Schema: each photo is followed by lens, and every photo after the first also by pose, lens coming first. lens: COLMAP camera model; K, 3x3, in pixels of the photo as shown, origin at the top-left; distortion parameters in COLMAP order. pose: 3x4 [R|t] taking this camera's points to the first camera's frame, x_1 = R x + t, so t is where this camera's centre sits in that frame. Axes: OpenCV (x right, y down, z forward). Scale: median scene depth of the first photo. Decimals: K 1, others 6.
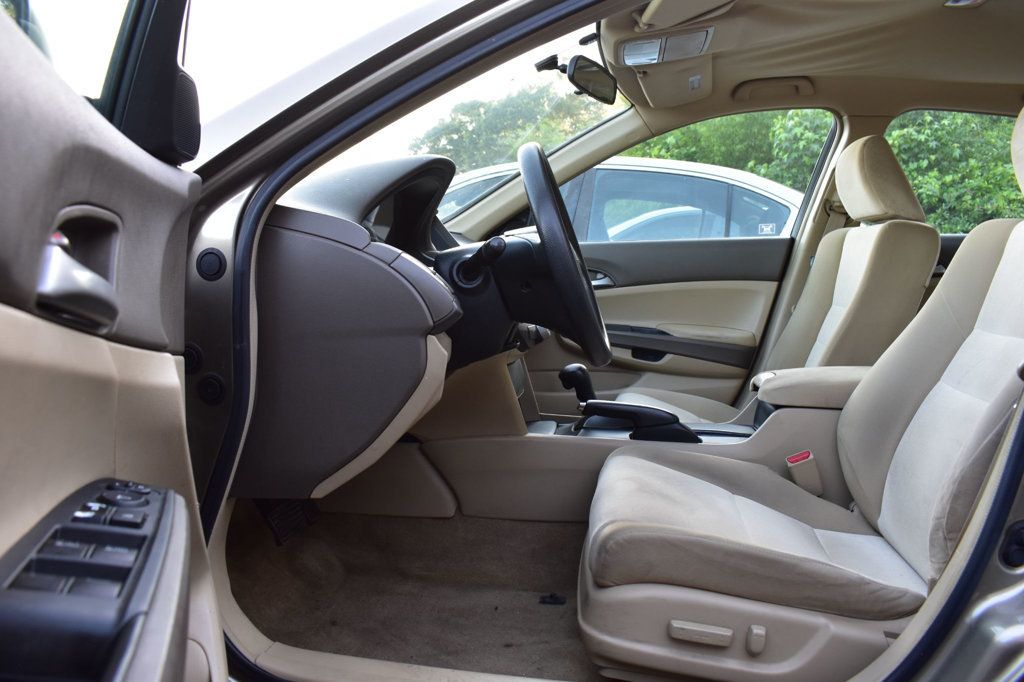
lens RADIAL K [[788.6, 0, 512.0], [0, 788.6, 341.0], [0, 0, 1]] dist [-0.104106, 0.028161]
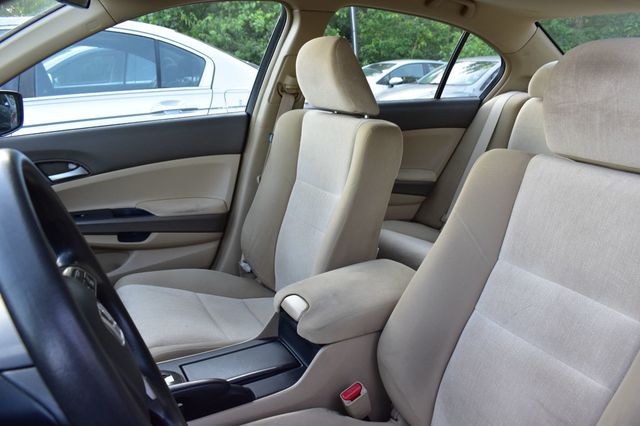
lens RADIAL K [[492.9, 0, 320.0], [0, 492.9, 213.0], [0, 0, 1]] dist [-0.104106, 0.028161]
pose [[0.800501, -0.187090, 0.569382, 0.008986], [0.068453, 0.972352, 0.223261, -0.160704], [-0.595409, -0.139745, 0.791176, 0.384874]]
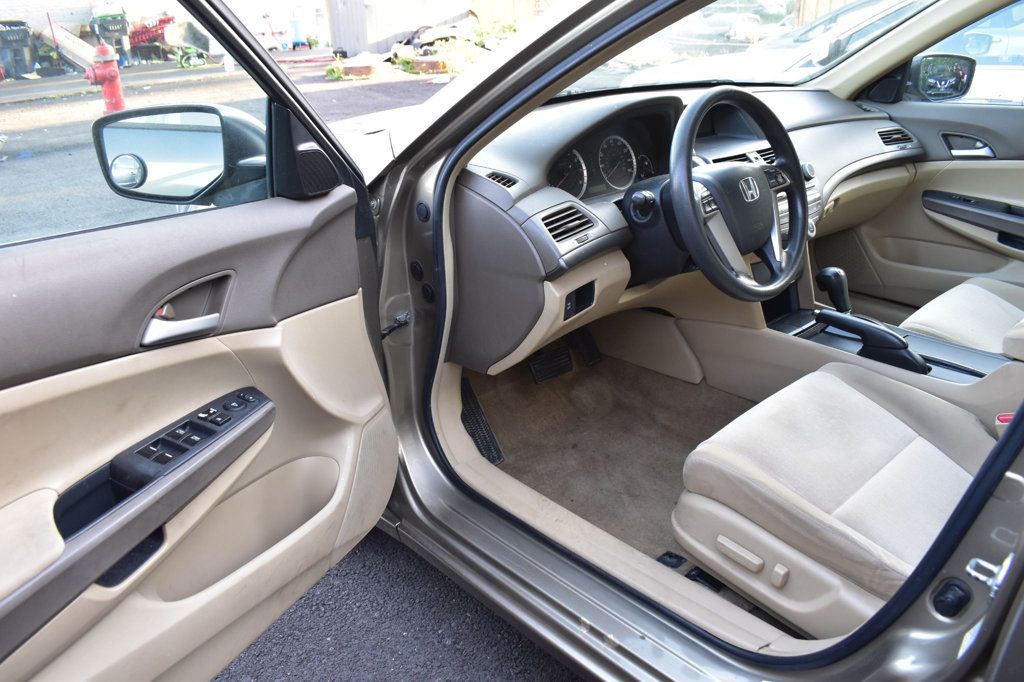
lens RADIAL K [[788.6, 0, 512.0], [0, 788.6, 341.0], [0, 0, 1]] dist [-0.104106, 0.028161]
pose [[0.776642, 0.202896, -0.596373, 0.296700], [-0.017134, 0.953164, 0.301969, -0.139334], [0.629709, -0.224303, 0.743744, -0.018691]]
